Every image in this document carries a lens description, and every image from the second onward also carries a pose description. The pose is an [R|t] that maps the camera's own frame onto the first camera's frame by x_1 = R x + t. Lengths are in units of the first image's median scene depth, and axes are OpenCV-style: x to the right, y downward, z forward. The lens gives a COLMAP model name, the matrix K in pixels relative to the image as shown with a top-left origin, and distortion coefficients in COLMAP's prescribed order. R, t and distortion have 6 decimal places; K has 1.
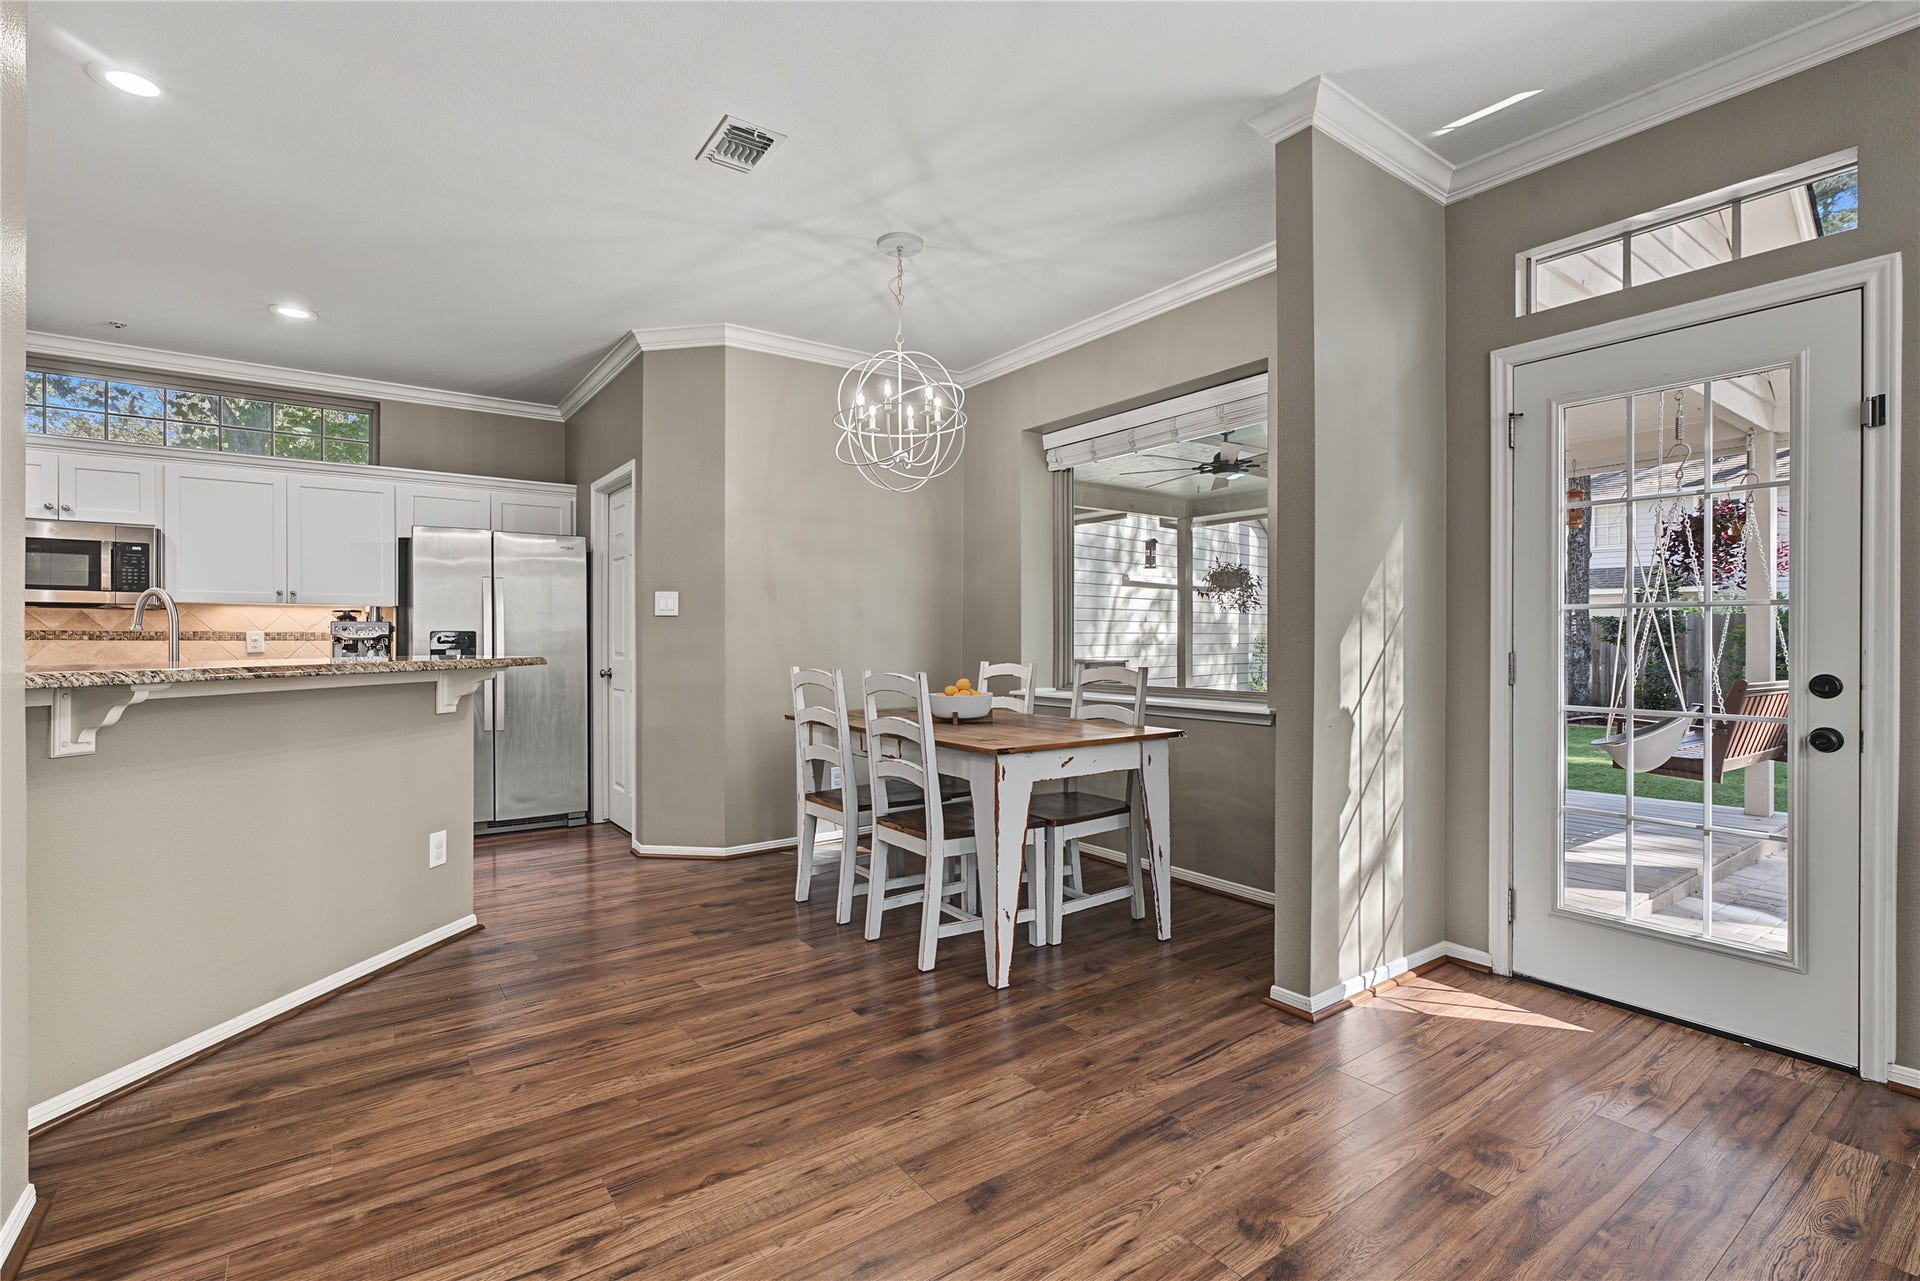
lens RADIAL K [[857.1, 0, 960.0], [0, 857.1, 640.5], [0, 0, 1]] dist [-0.000059, -0.000089]
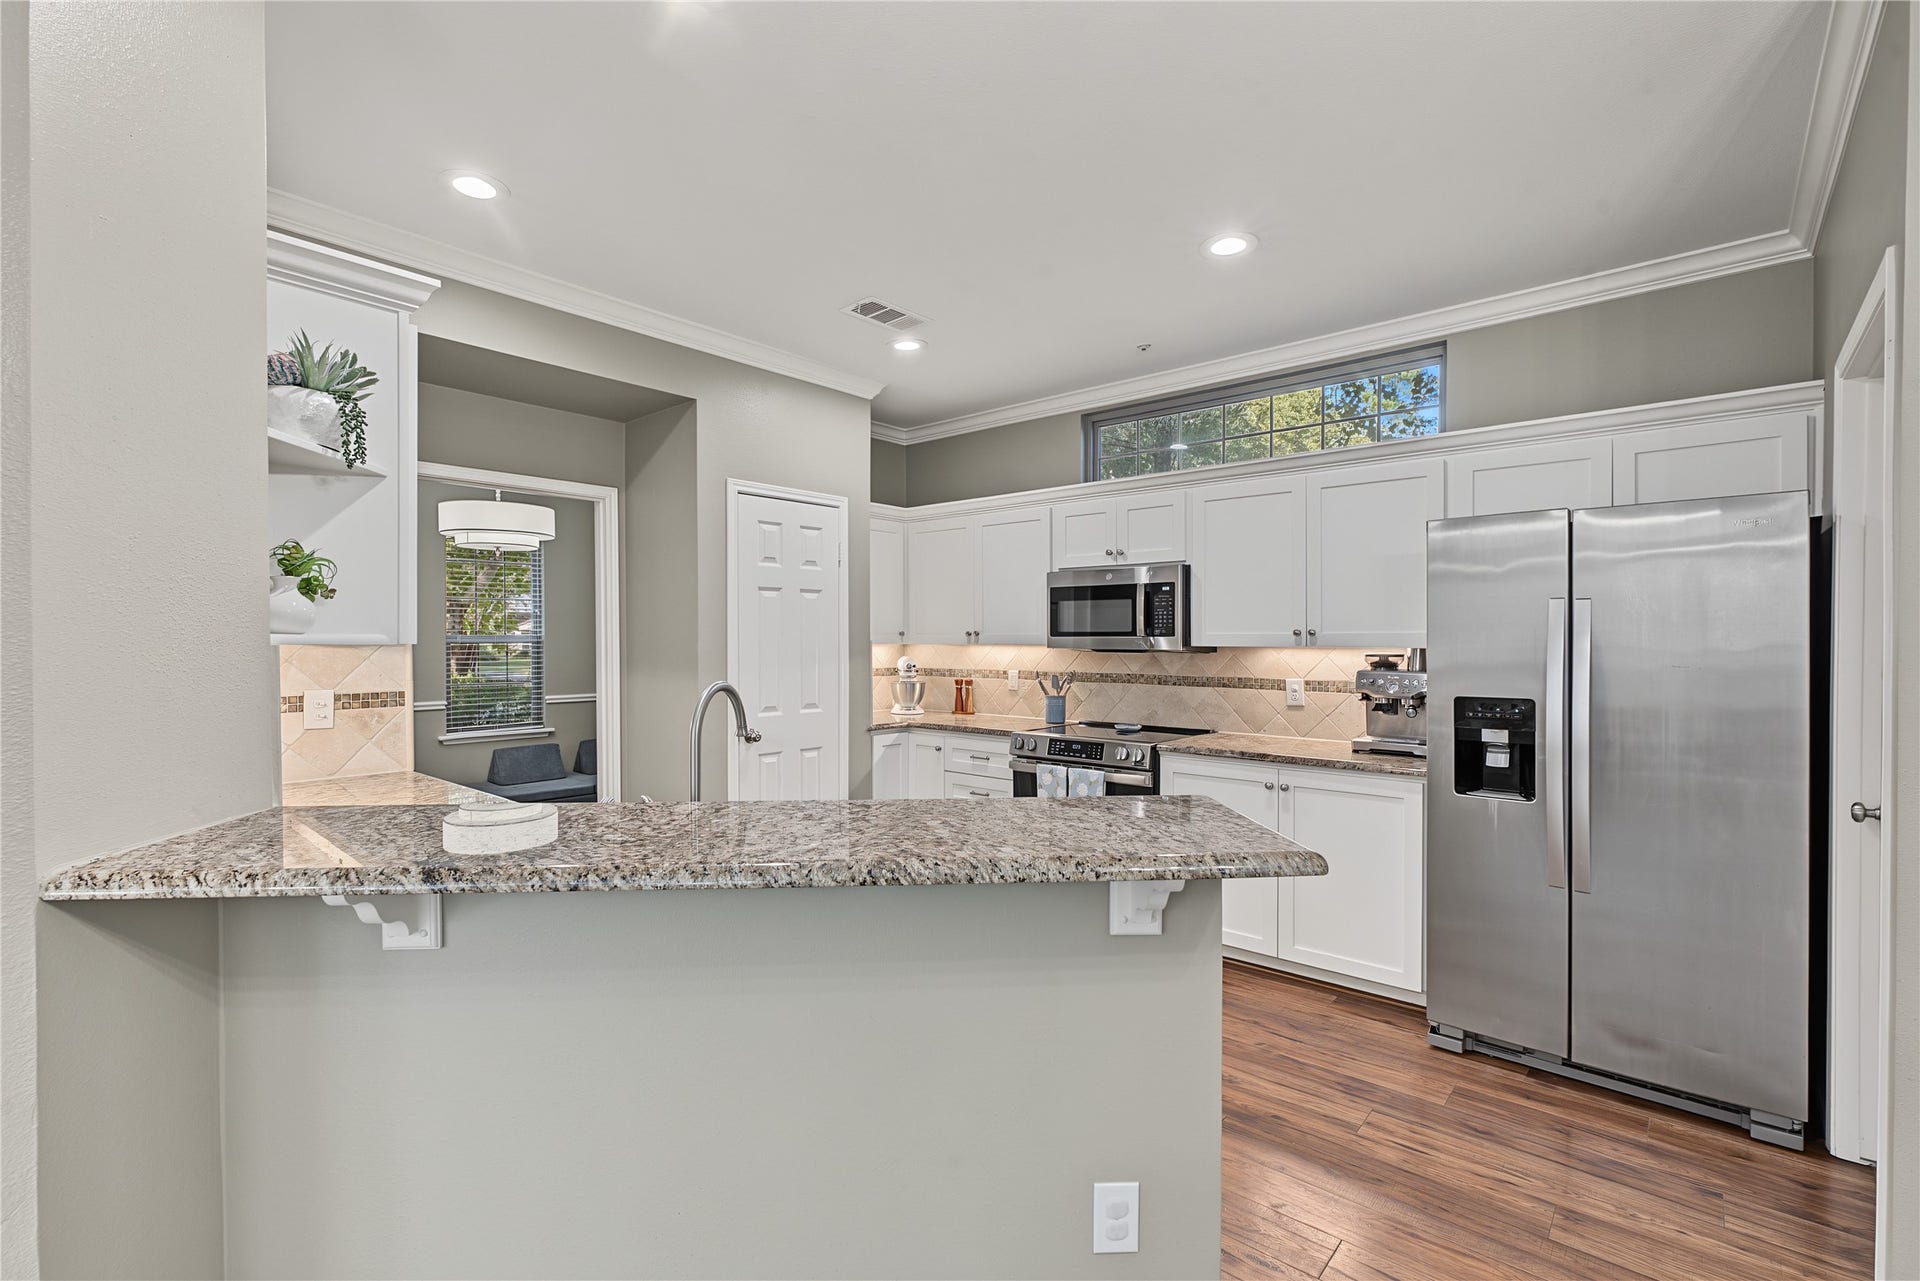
lens RADIAL K [[857.1, 0, 960.0], [0, 857.1, 640.5], [0, 0, 1]] dist [-0.000059, -0.000089]
pose [[0.201453, 0.006880, -0.979474, -0.109611], [-0.000093, 0.999975, 0.007005, -0.053352], [0.979498, -0.001320, 0.201449, 0.549067]]
